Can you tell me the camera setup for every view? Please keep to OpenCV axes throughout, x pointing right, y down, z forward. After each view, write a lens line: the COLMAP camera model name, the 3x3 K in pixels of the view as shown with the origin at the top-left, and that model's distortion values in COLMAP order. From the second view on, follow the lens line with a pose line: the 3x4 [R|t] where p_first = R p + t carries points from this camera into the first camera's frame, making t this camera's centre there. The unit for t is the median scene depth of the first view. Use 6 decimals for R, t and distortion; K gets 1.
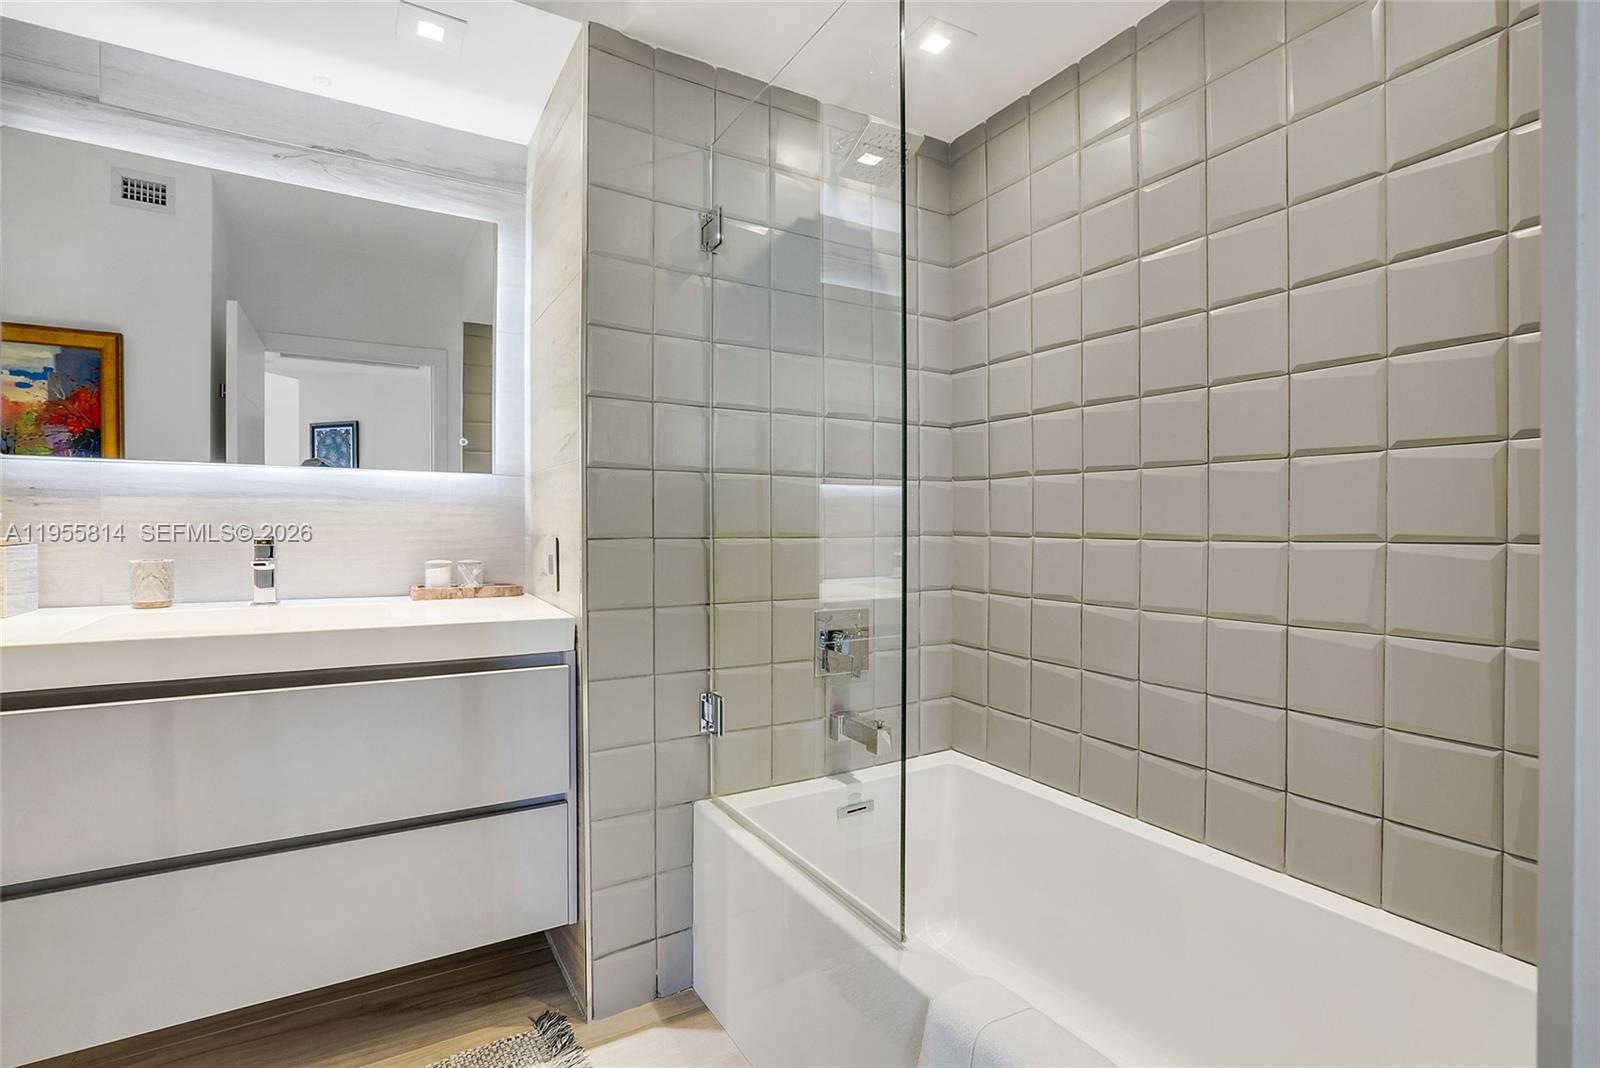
lens RADIAL K [[739.4, 0, 800.5], [0, 739.4, 516.6], [0, 0, 1]] dist [-0.023105, 0.001062]
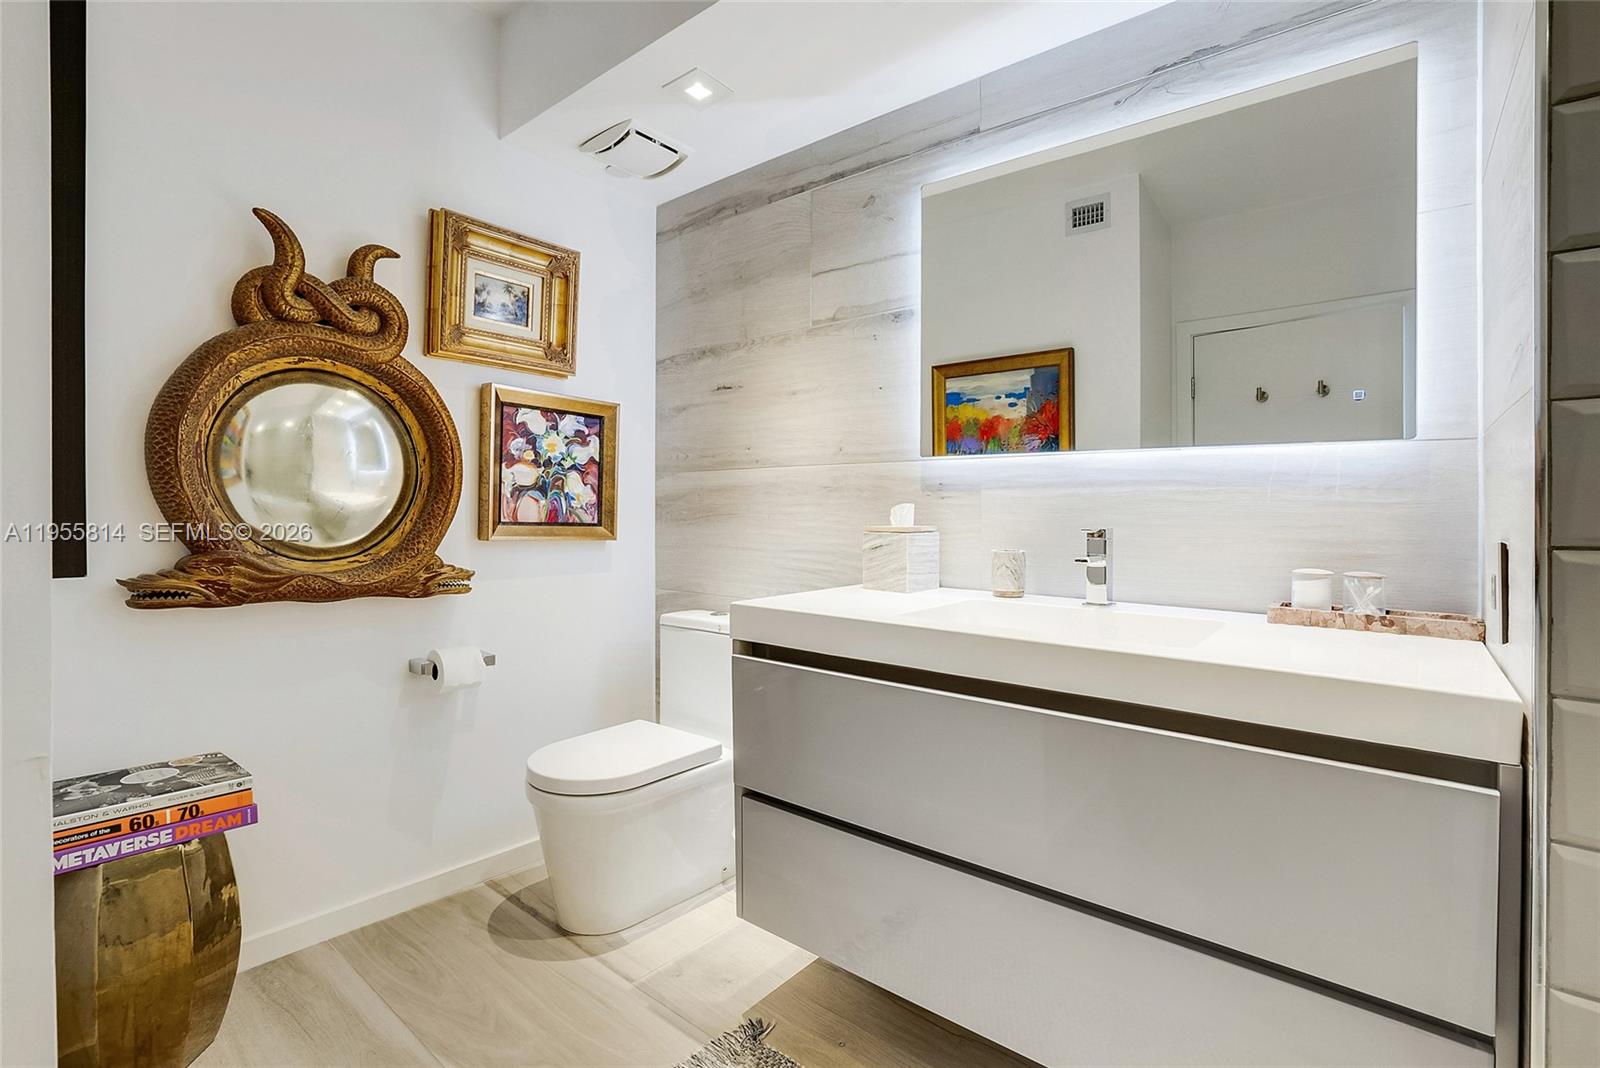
lens RADIAL K [[739.4, 0, 800.5], [0, 739.4, 516.6], [0, 0, 1]] dist [-0.023105, 0.001062]
pose [[0.340503, 0.003440, -0.940237, -0.009629], [0.001461, 0.999990, 0.004187, 0.006413], [0.940242, -0.002800, 0.340494, 0.313276]]
